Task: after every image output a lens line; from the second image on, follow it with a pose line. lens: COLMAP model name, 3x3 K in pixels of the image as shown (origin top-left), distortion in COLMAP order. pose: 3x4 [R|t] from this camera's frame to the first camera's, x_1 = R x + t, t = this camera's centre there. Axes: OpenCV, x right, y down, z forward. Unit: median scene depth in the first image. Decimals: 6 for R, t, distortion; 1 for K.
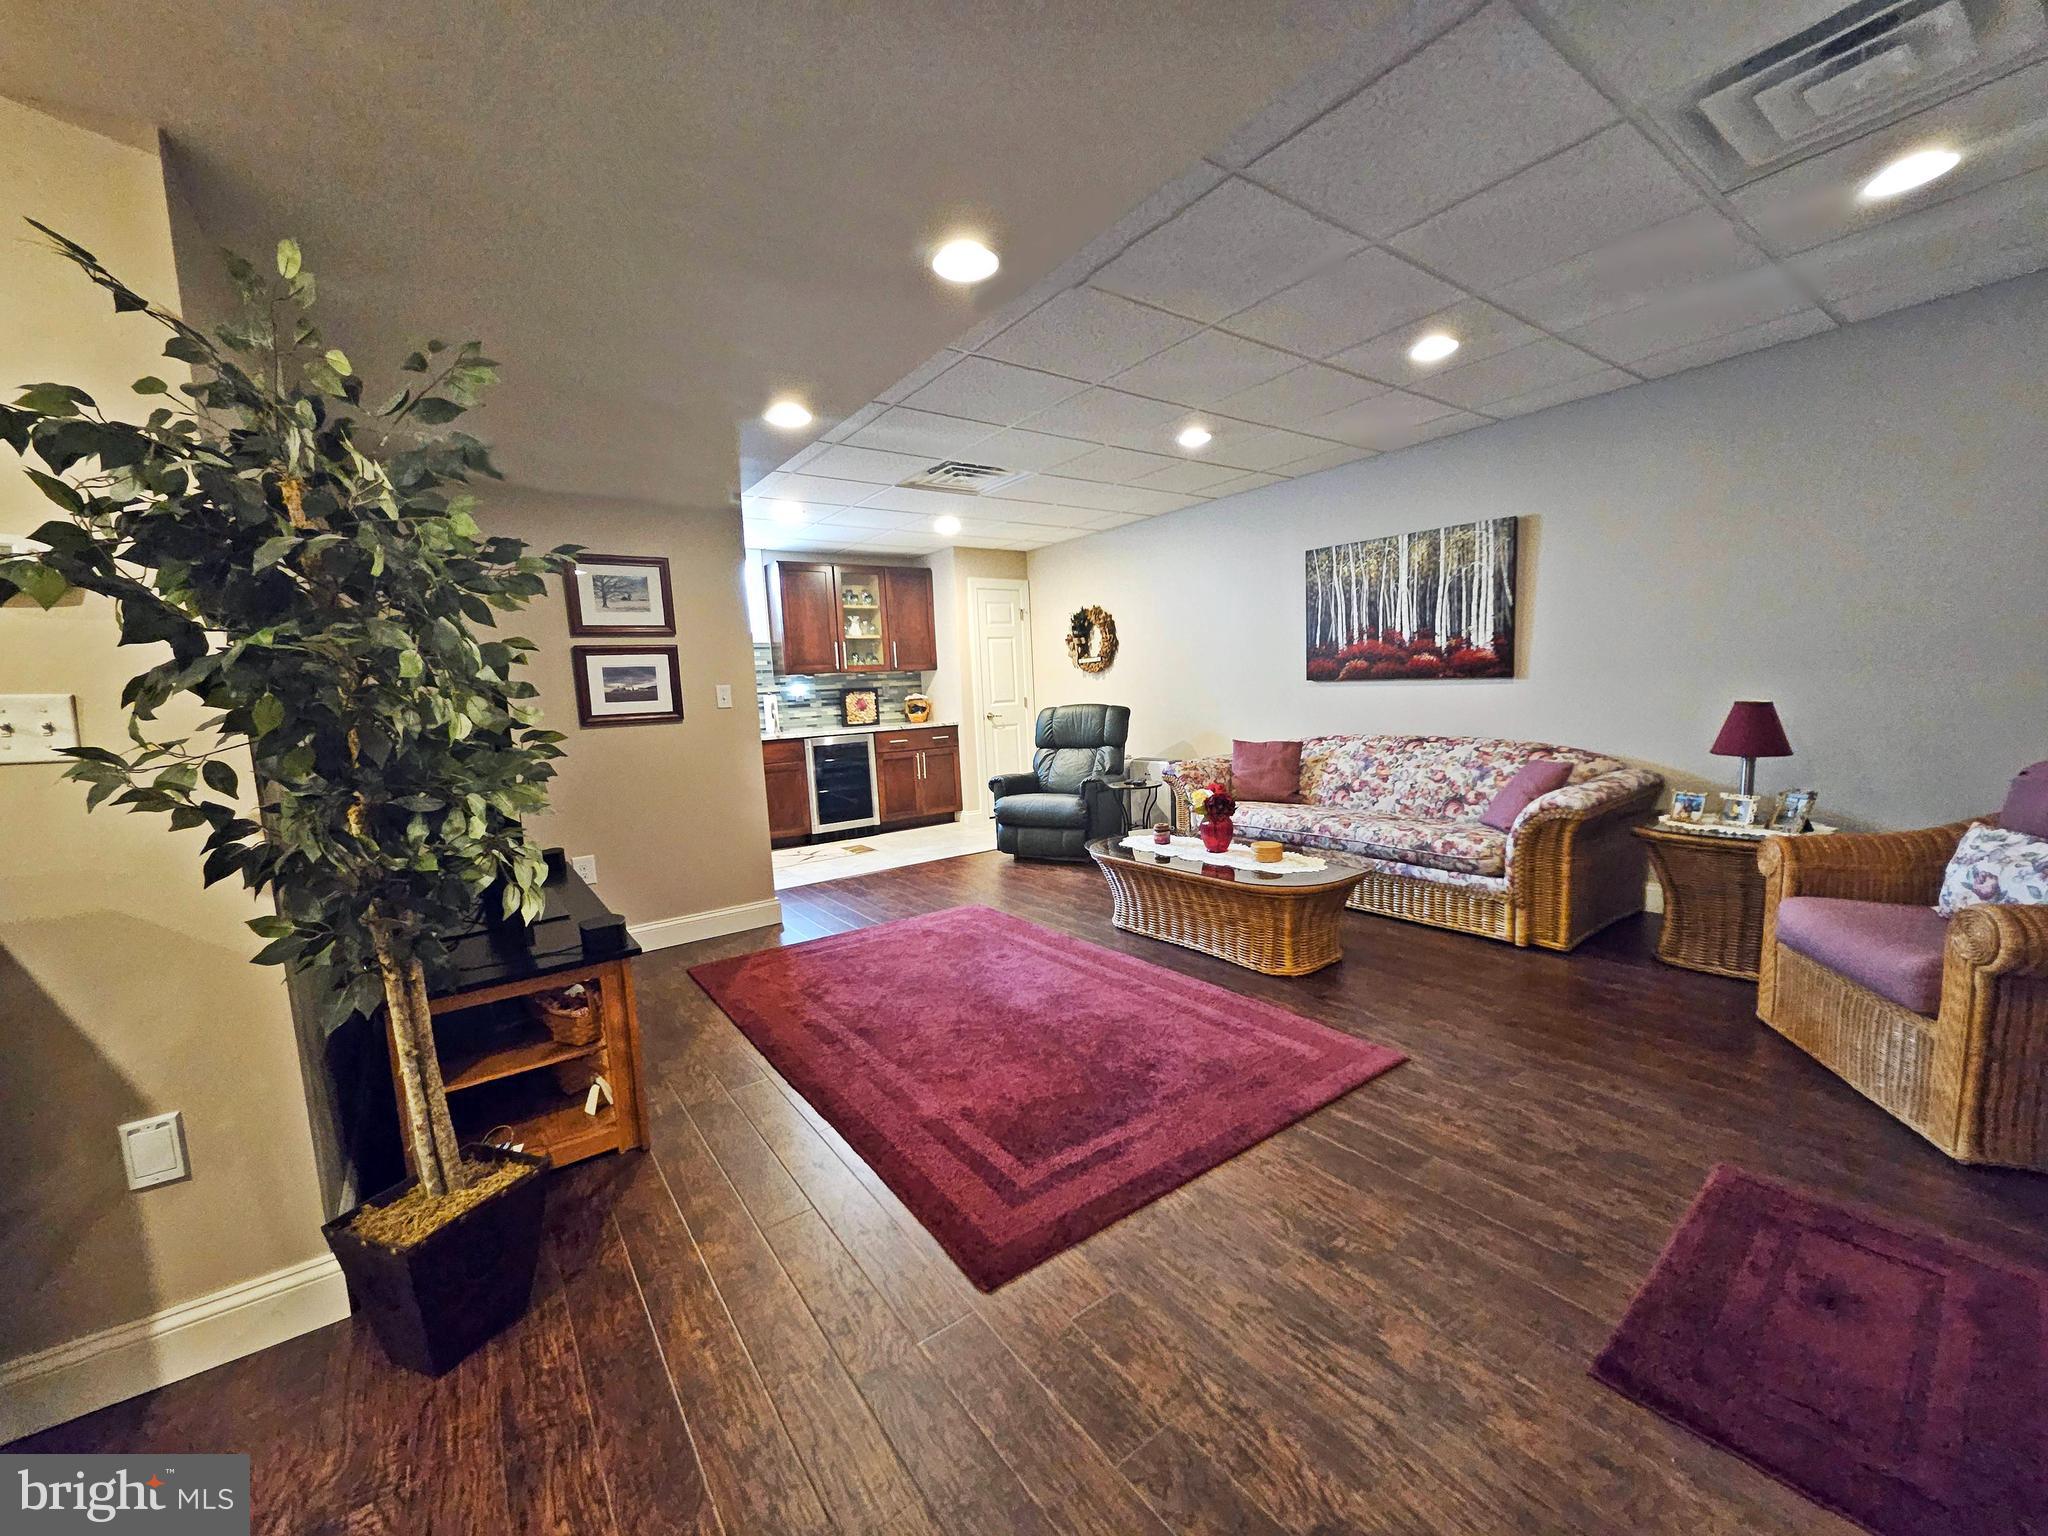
lens RADIAL K [[800.7, 0, 1026.0], [0, 800.7, 773.7], [0, 0, 1]] dist [0.001048, -0.000024]
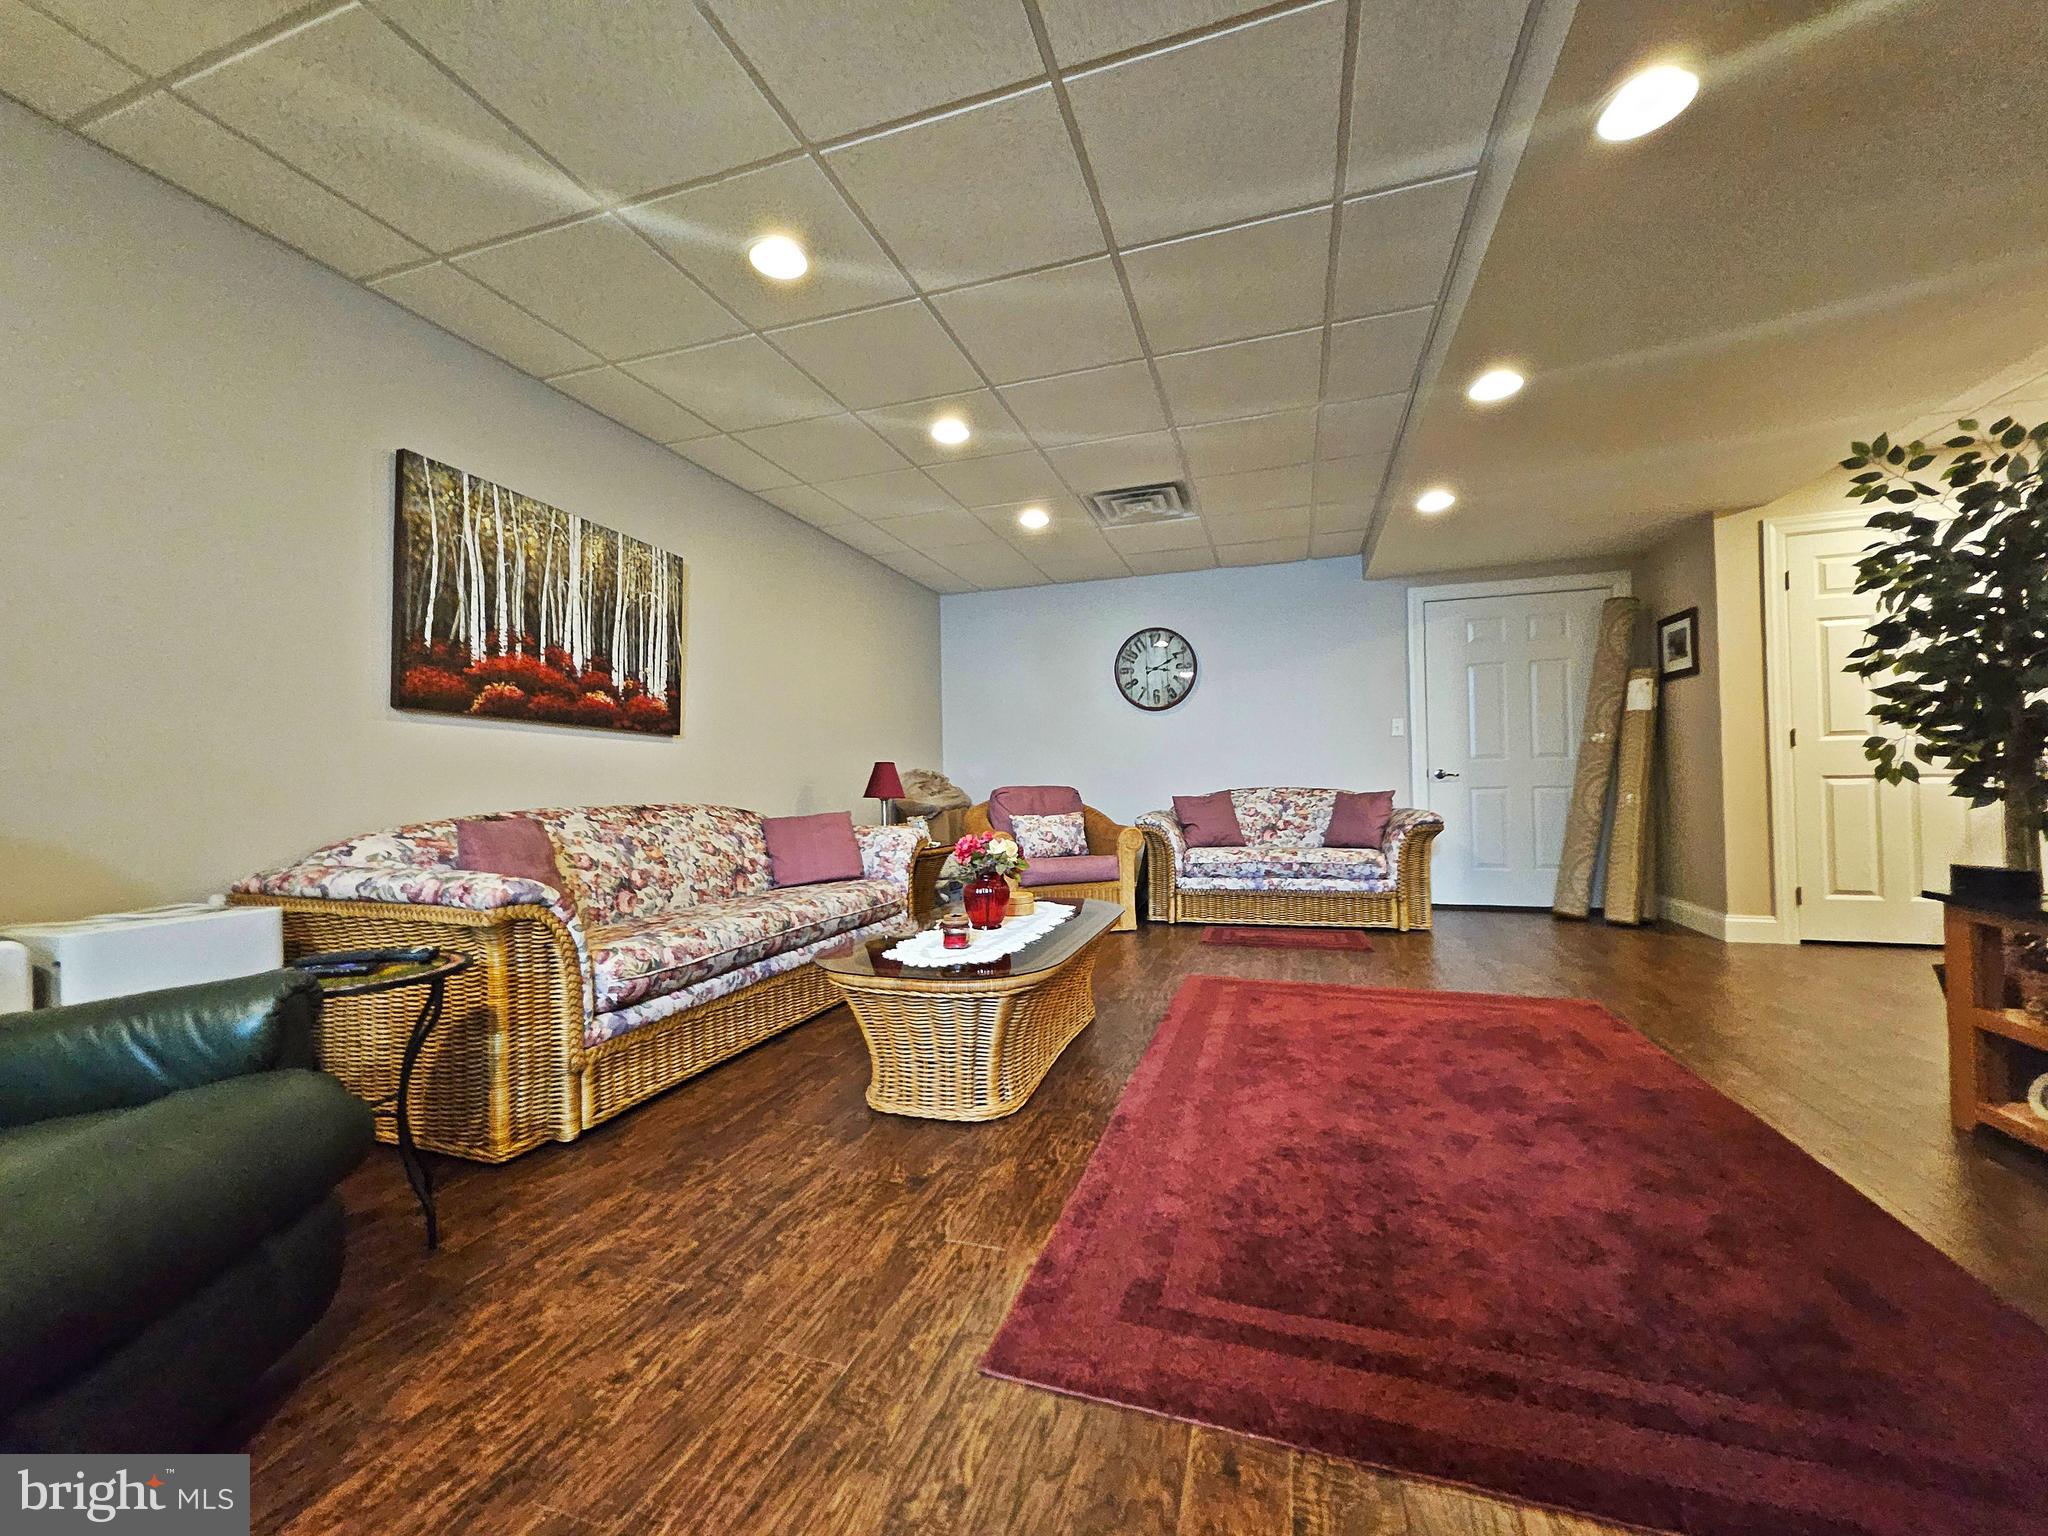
lens RADIAL K [[800.7, 0, 1026.4], [0, 800.7, 771.7], [0, 0, 1]] dist [0.001048, -0.000024]
pose [[-0.590179, 0.070402, 0.804197, -0.286690], [0.133915, 0.990926, 0.011528, -0.035535], [-0.796088, 0.114498, -0.594252, 1.091122]]
